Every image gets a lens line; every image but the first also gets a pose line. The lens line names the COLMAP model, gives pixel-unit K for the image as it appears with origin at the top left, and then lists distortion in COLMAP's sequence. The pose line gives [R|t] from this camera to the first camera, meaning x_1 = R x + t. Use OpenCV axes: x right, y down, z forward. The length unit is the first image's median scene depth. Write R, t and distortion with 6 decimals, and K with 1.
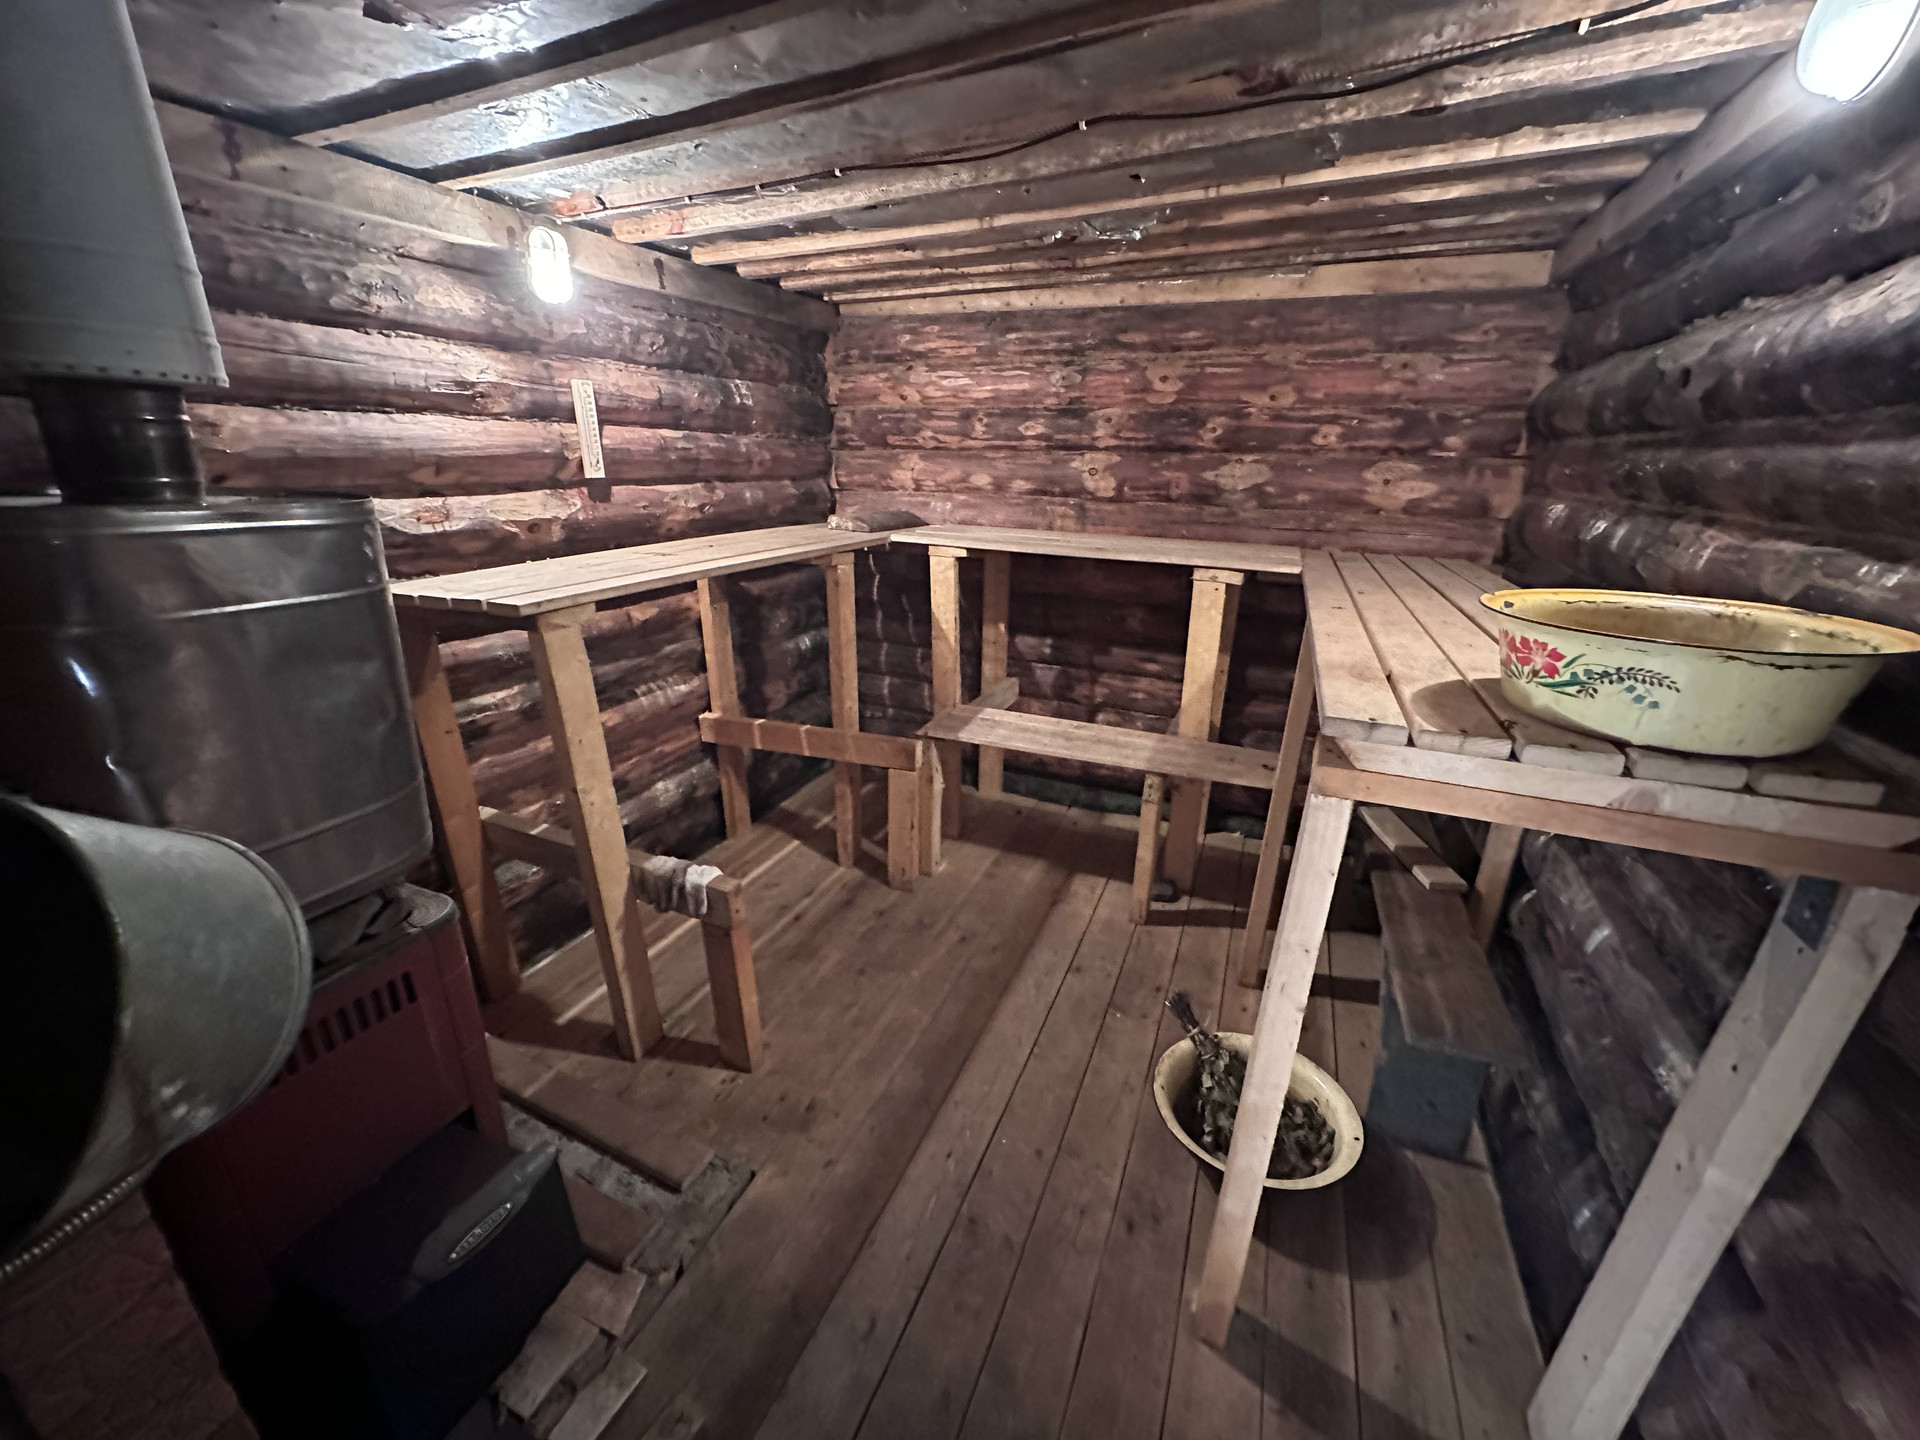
lens RADIAL K [[764.1, 0, 959.7], [0, 764.1, 722.0], [0, 0, 1]] dist [-0.001146, 0.000262]
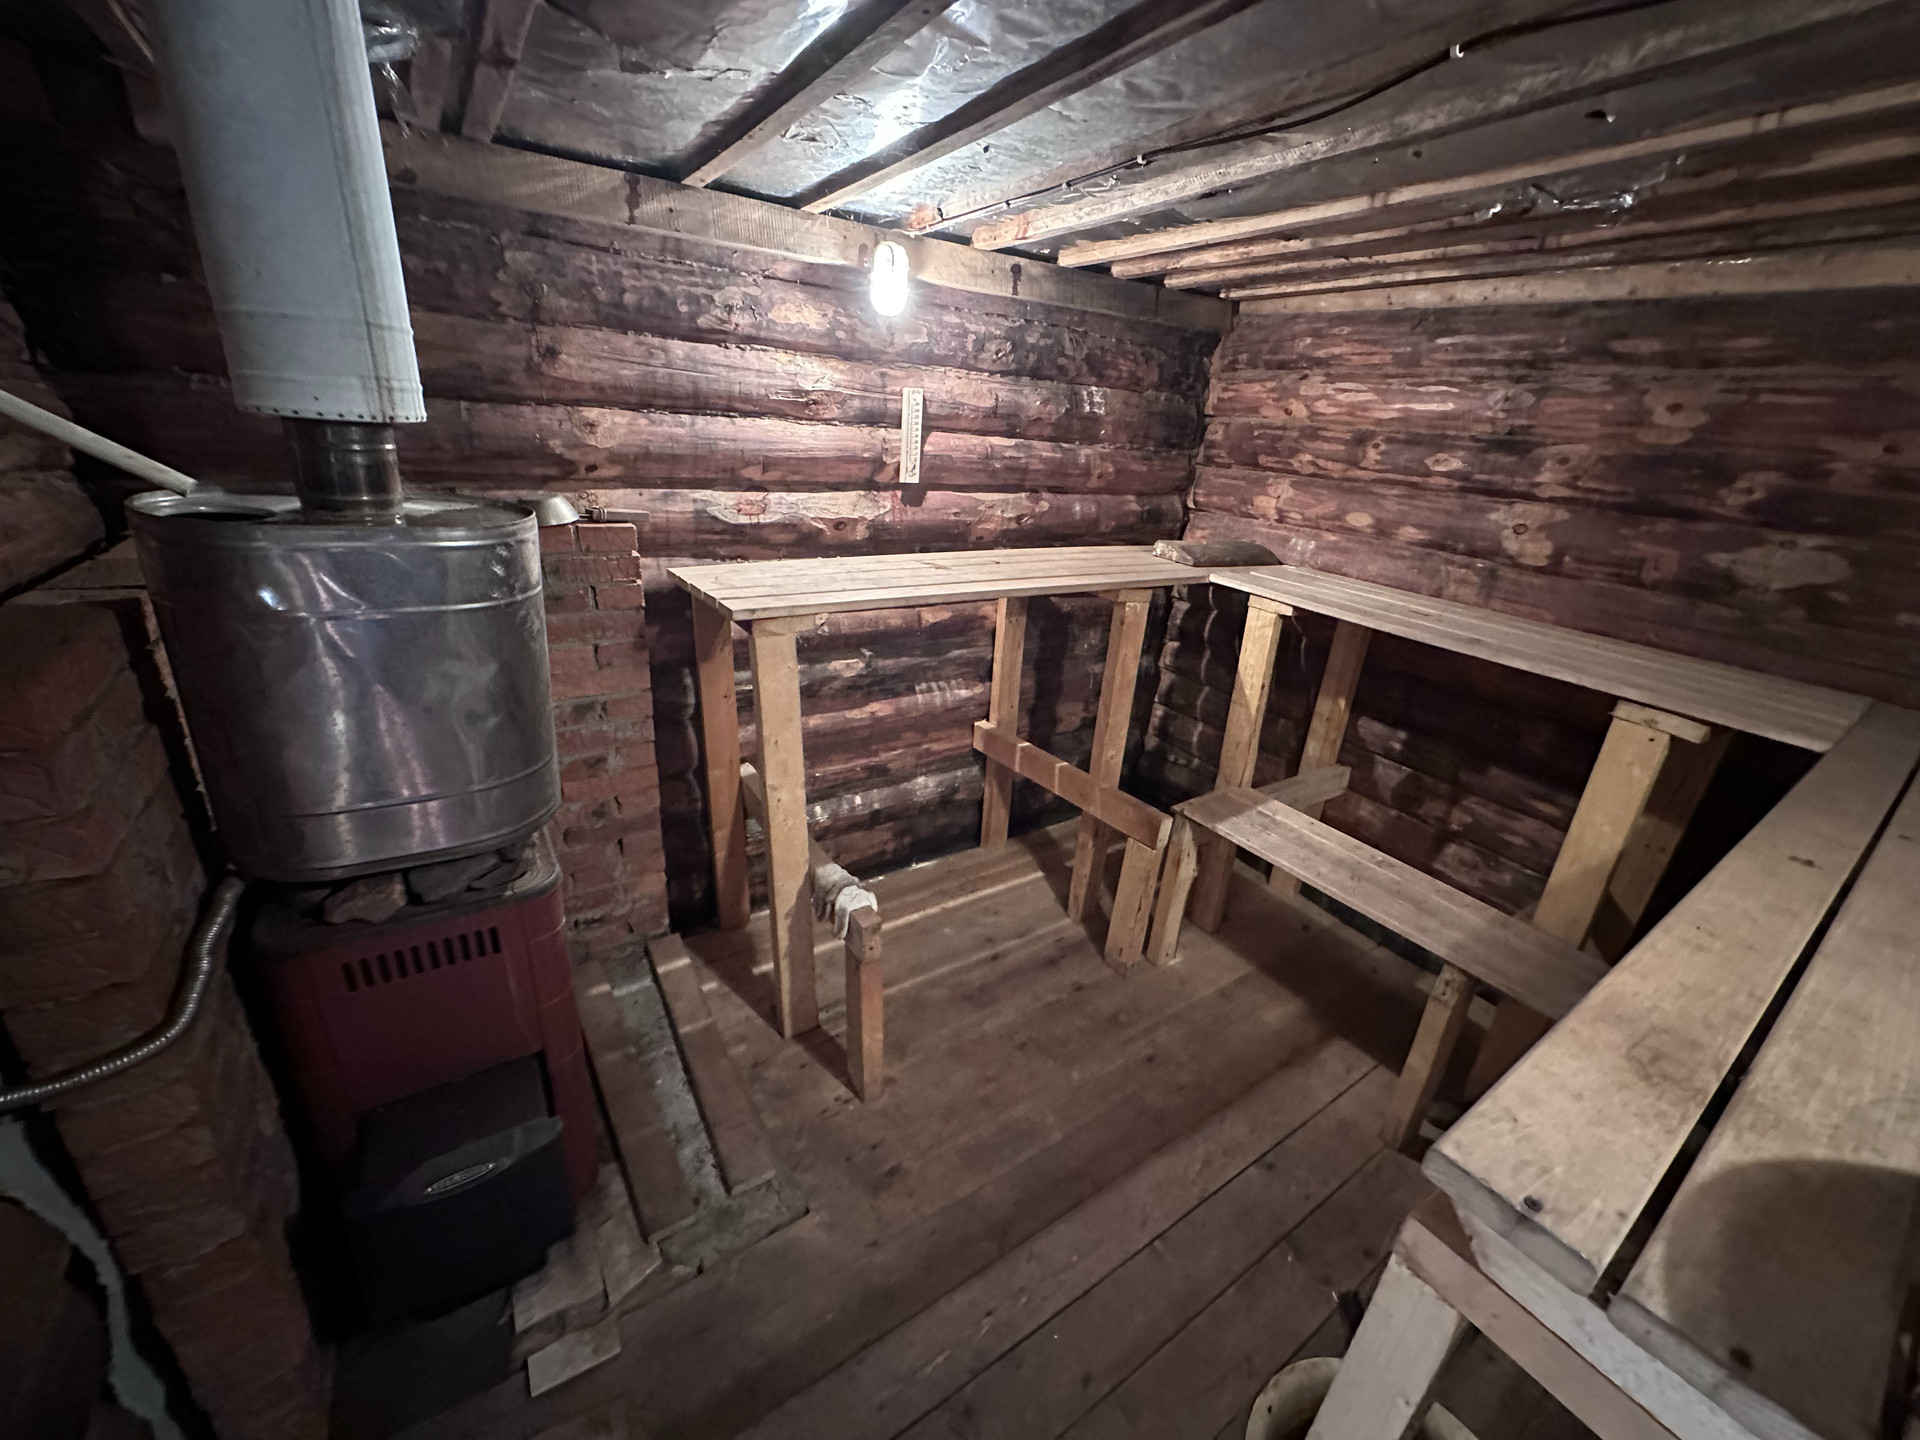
lens RADIAL K [[764.1, 0, 960.1], [0, 764.1, 722.5], [0, 0, 1]] dist [-0.001146, 0.000262]
pose [[0.841345, 0.244954, -0.481805, 0.141181], [-0.236771, 0.968359, 0.078866, -0.093637], [0.485879, 0.047724, 0.872722, 0.134004]]
